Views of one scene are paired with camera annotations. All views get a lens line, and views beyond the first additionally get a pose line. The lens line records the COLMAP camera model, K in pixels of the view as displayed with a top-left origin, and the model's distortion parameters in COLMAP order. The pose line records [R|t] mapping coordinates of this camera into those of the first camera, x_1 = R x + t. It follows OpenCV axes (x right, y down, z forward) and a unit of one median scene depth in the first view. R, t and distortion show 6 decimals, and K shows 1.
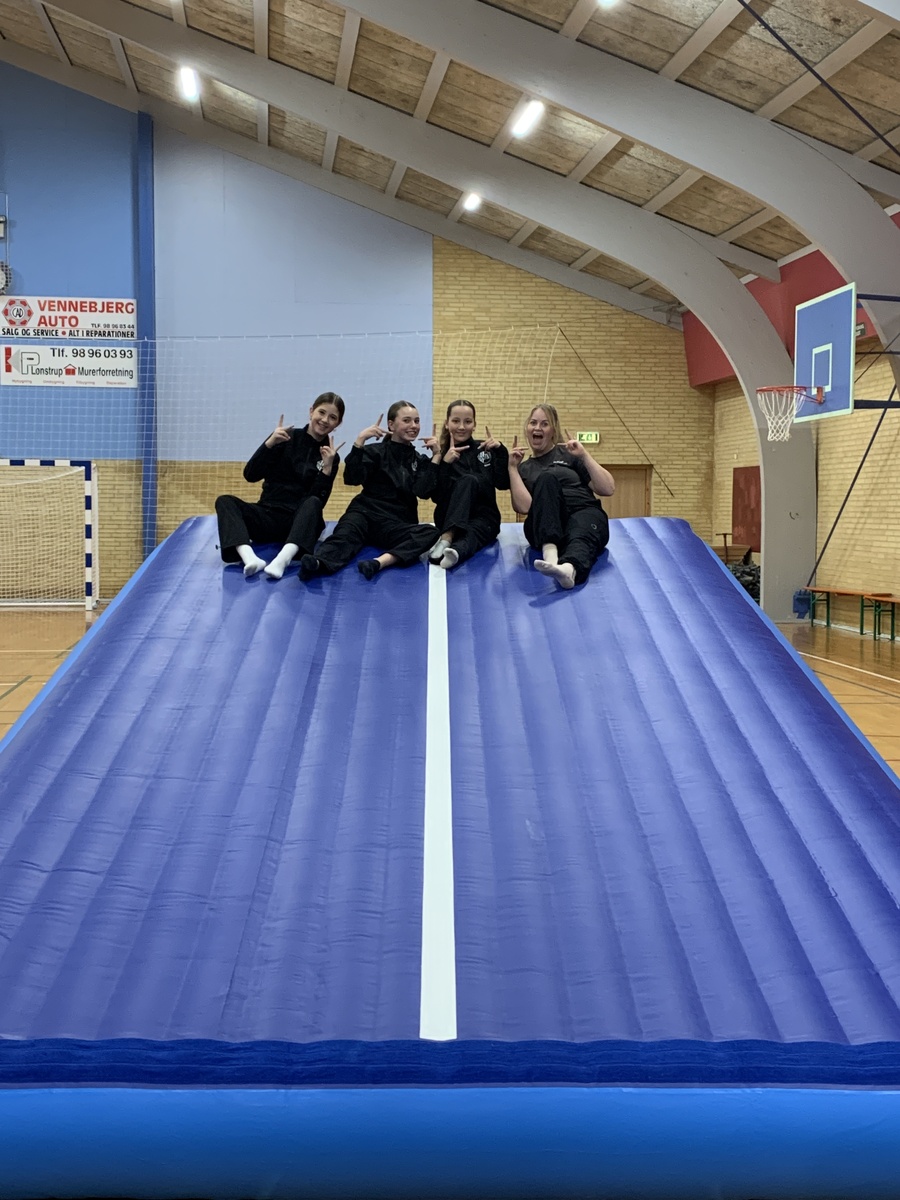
lens RADIAL K [[1576.4, 0, 443.5], [0, 1576.4, 603.3], [0, 0, 1]] dist [0.102459, 0.000000]
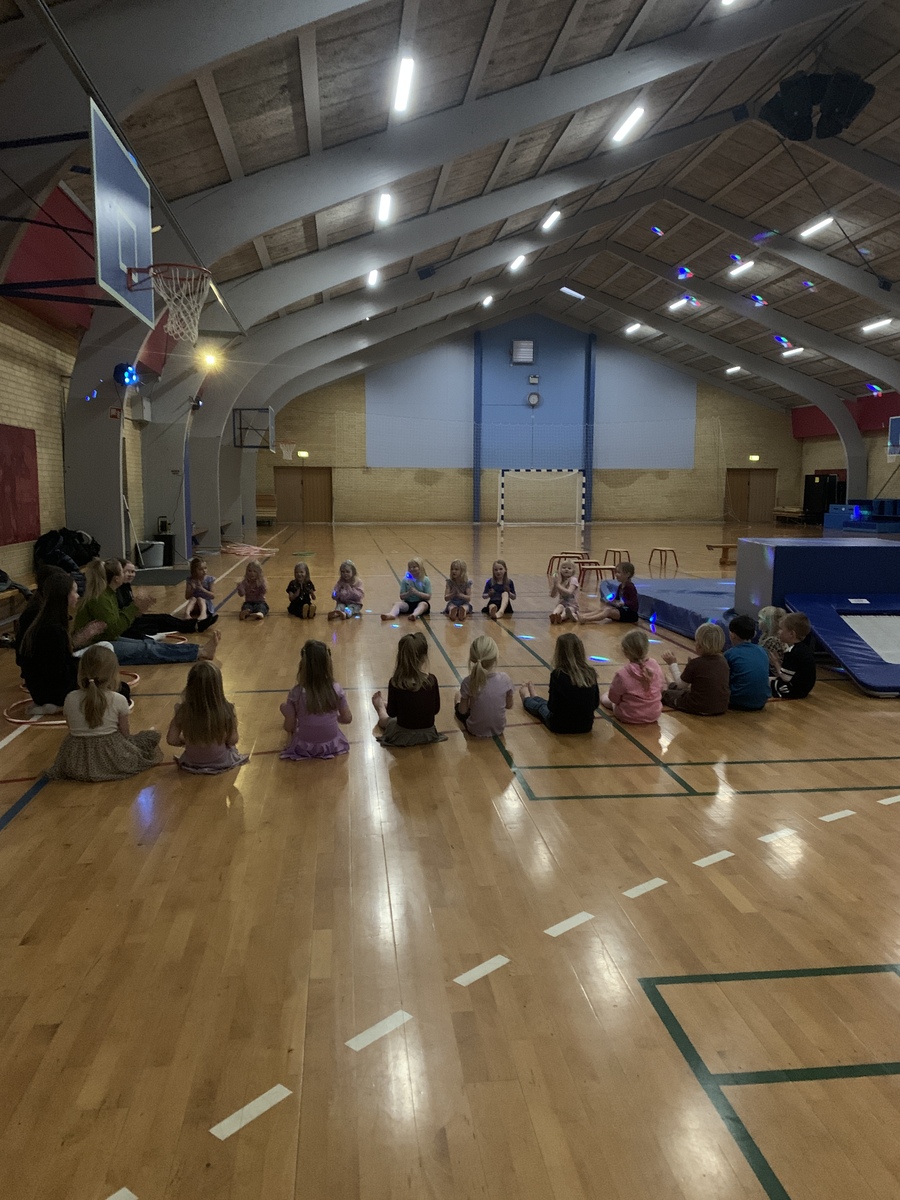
lens RADIAL K [[918.0, 0, 447.6], [0, 918.0, 601.4], [0, 0, 1]] dist [0.027592, -0.026134]
pose [[0.999983, -0.002983, 0.005078, -0.416223], [0.002645, 0.997860, 0.065334, 0.027006], [-0.005262, -0.065320, 0.997851, -0.501164]]
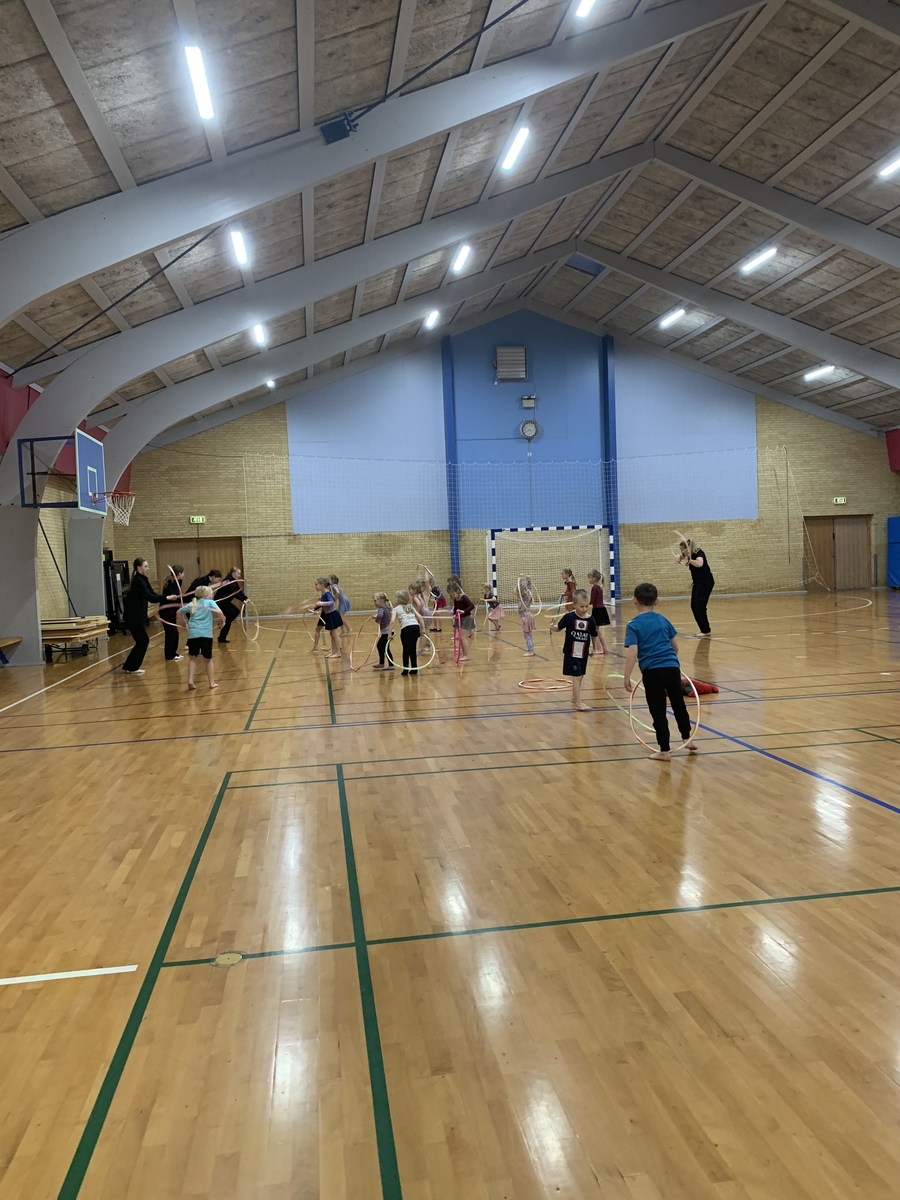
lens RADIAL K [[918.0, 0, 449.1], [0, 918.0, 589.9], [0, 0, 1]] dist [0.027592, -0.026134]
pose [[0.998400, -0.045281, 0.033867, -0.403913], [0.045912, 0.998782, -0.018089, -0.003852], [-0.033007, 0.019615, 0.999263, -0.046005]]
